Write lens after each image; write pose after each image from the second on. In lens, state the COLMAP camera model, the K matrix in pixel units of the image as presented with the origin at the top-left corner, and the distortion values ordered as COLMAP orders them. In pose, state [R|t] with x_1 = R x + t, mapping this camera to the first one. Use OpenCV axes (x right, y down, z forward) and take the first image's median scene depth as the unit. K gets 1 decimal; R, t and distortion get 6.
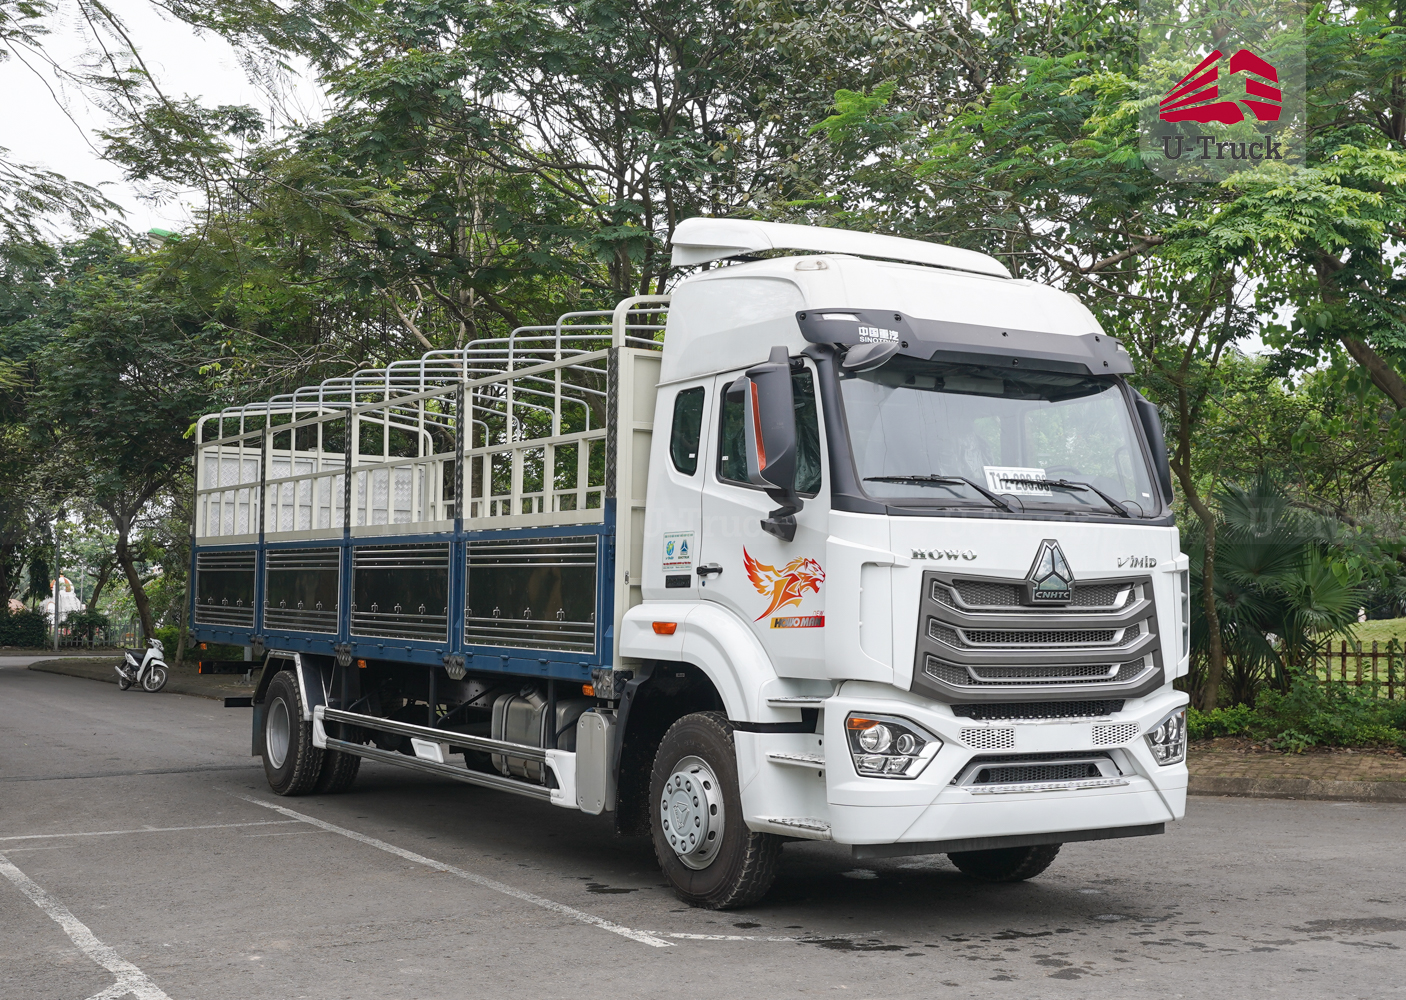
lens RADIAL K [[1769.1, 0, 703.0], [0, 1769.1, 500.0], [0, 0, 1]] dist [-0.012120, 0.012904]
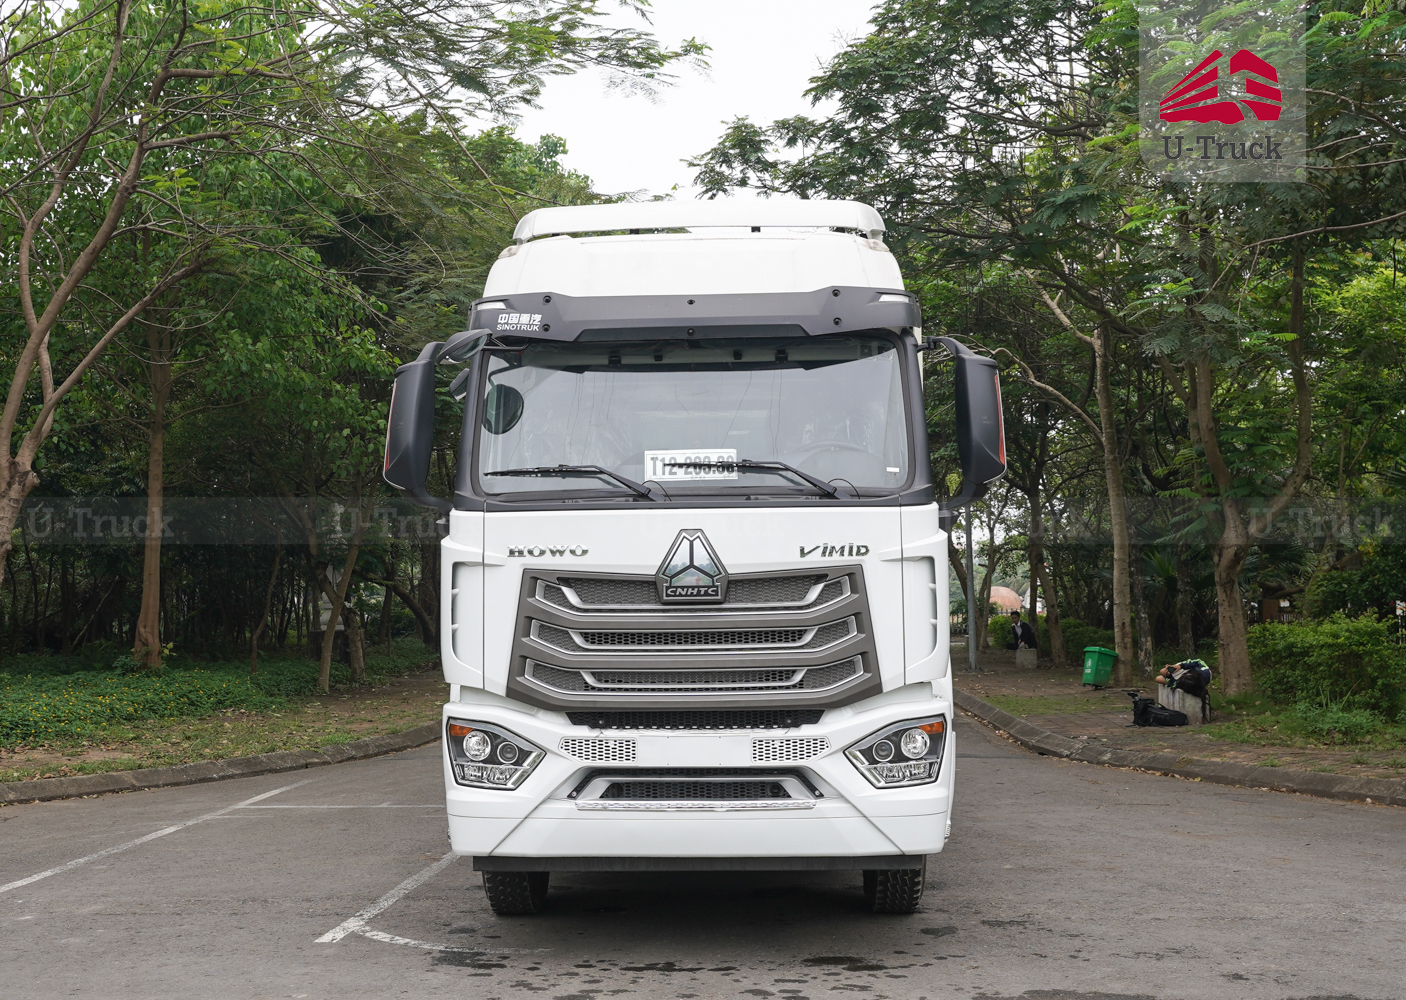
lens RADIAL K [[1769.1, 0, 703.0], [0, 1769.1, 500.0], [0, 0, 1]] dist [-0.012120, 0.012904]
pose [[0.835086, -0.044307, -0.548333, 0.689224], [0.050205, 0.998730, -0.004241, 0.011568], [0.547824, -0.023987, 0.836249, 0.255838]]
